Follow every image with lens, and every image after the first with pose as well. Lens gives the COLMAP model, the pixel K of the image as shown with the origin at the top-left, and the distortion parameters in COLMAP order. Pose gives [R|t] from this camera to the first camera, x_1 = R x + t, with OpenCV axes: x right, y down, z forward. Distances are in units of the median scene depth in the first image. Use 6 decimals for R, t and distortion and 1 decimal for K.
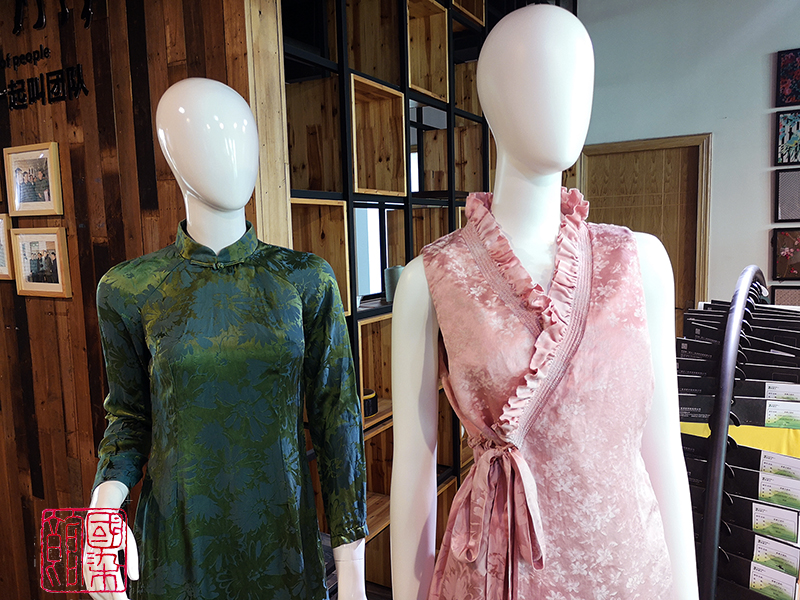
lens RADIAL K [[623.2, 0, 402.1], [0, 623.2, 297.0], [0, 0, 1]] dist [0.106242, -0.143062]
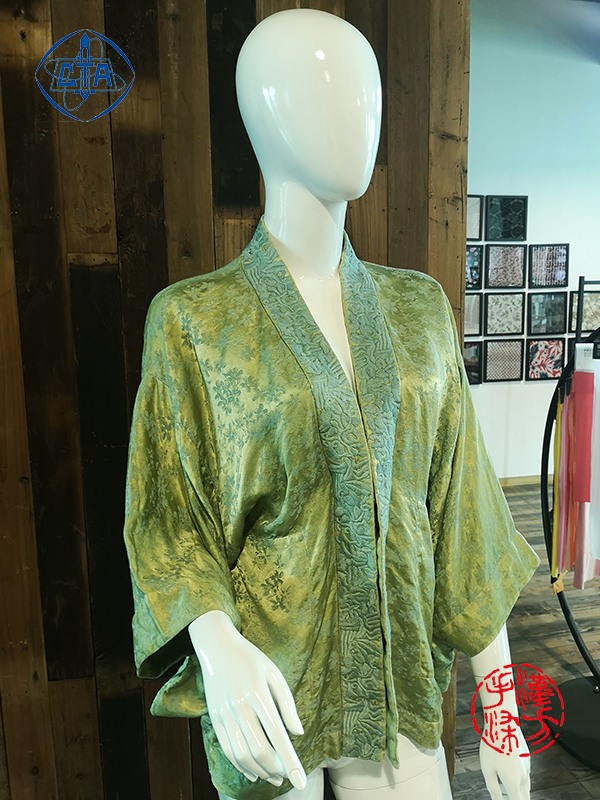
lens RADIAL K [[641.6, 0, 301.3], [0, 641.6, 395.4], [0, 0, 1]] dist [0.025501, -0.051475]
pose [[0.736602, -0.086789, 0.670735, -1.006823], [0.070692, 0.996180, 0.051265, 0.008128], [-0.672622, 0.009654, 0.739923, 0.705799]]
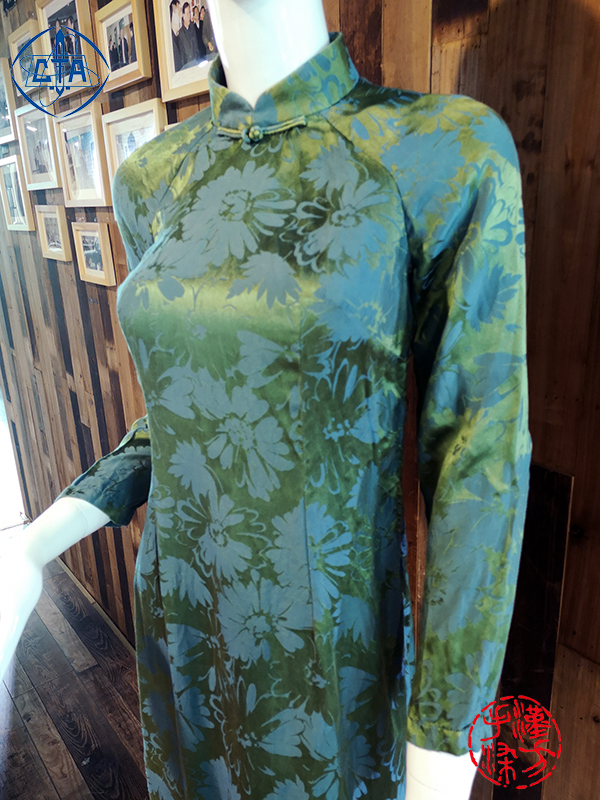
lens RADIAL K [[620.3, 0, 303.3], [0, 620.3, 402.4], [0, 0, 1]] dist [0.109628, -0.139792]
pose [[0.931734, 0.104448, -0.347796, -0.435021], [-0.029366, 0.976278, 0.214519, 0.013497], [0.361952, -0.189661, 0.912699, 0.752220]]
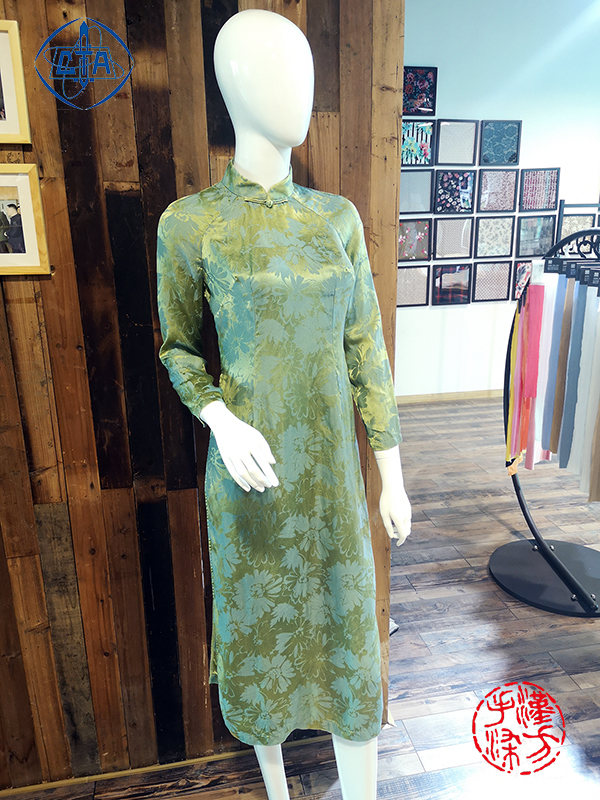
lens RADIAL K [[623.2, 0, 303.3], [0, 623.2, 402.4], [0, 0, 1]] dist [0.106242, -0.143062]
pose [[0.750123, -0.165546, 0.640242, -1.158501], [0.068875, 0.982452, 0.173336, 0.055862], [-0.657702, -0.085926, 0.748362, 0.440457]]
